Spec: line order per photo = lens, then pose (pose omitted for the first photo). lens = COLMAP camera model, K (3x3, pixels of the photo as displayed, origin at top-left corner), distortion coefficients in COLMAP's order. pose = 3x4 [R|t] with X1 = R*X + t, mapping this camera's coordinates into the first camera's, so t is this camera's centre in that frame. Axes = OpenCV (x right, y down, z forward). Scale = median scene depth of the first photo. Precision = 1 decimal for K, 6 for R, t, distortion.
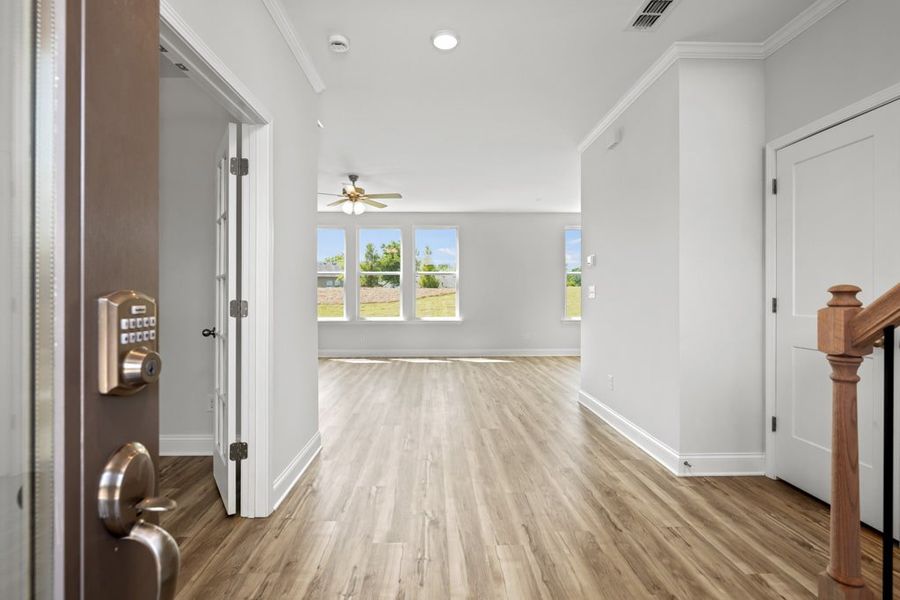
lens RADIAL K [[422.7, 0, 447.0], [0, 422.7, 299.0], [0, 0, 1]] dist [-0.000749, -0.000077]
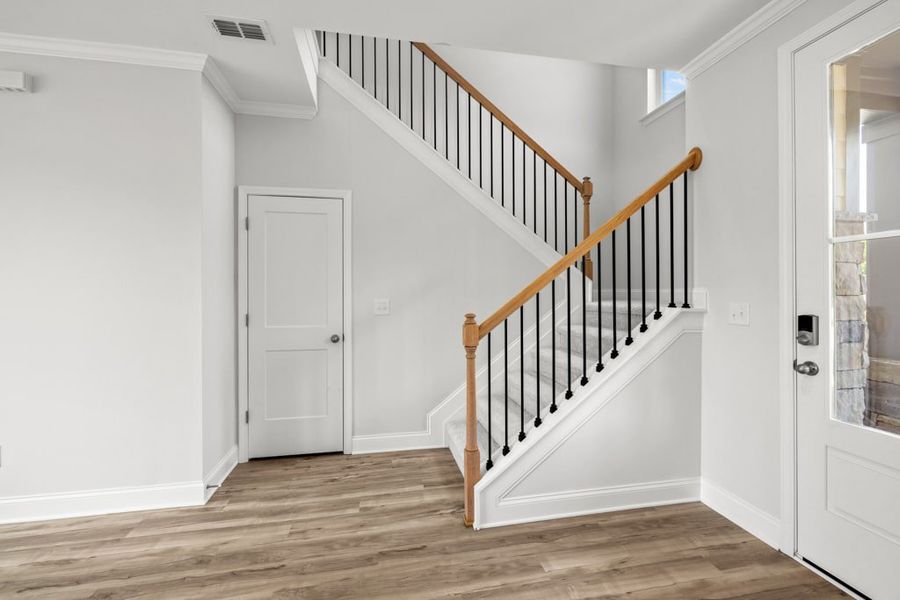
lens RADIAL K [[374.0, 0, 446.1], [0, 374.0, 296.4], [0, 0, 1]] dist [-0.003692, -0.000512]
pose [[-0.160552, -0.009612, 0.986981, -0.462870], [0.009553, 0.999891, 0.011292, -0.072759], [-0.986981, 0.011241, -0.160443, 0.719733]]
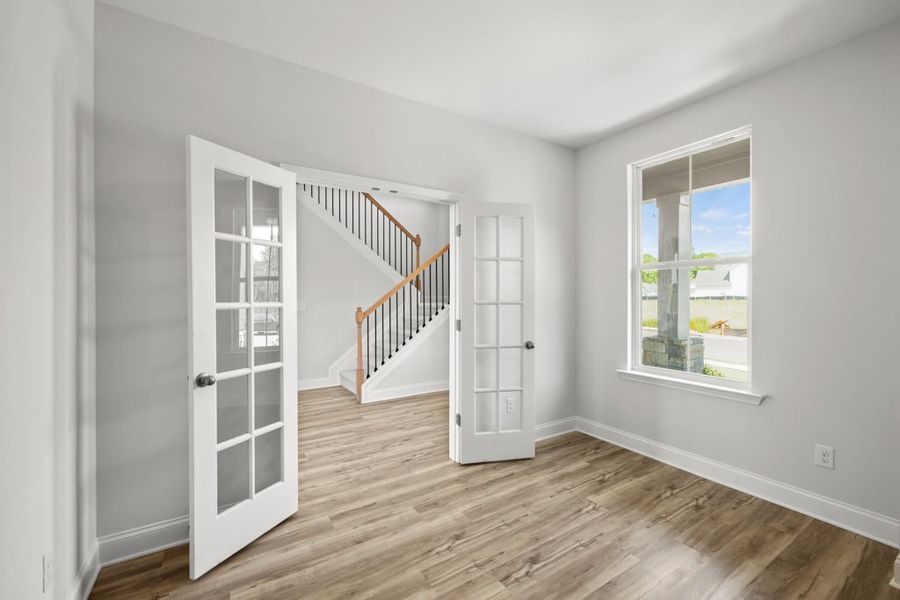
lens RADIAL K [[374.0, 0, 447.9], [0, 374.0, 303.6], [0, 0, 1]] dist [-0.003692, -0.000512]
pose [[-0.511764, -0.011915, 0.859043, -1.583653], [0.005590, 0.999836, 0.017198, -0.069818], [-0.859108, 0.013604, -0.511614, 1.151098]]
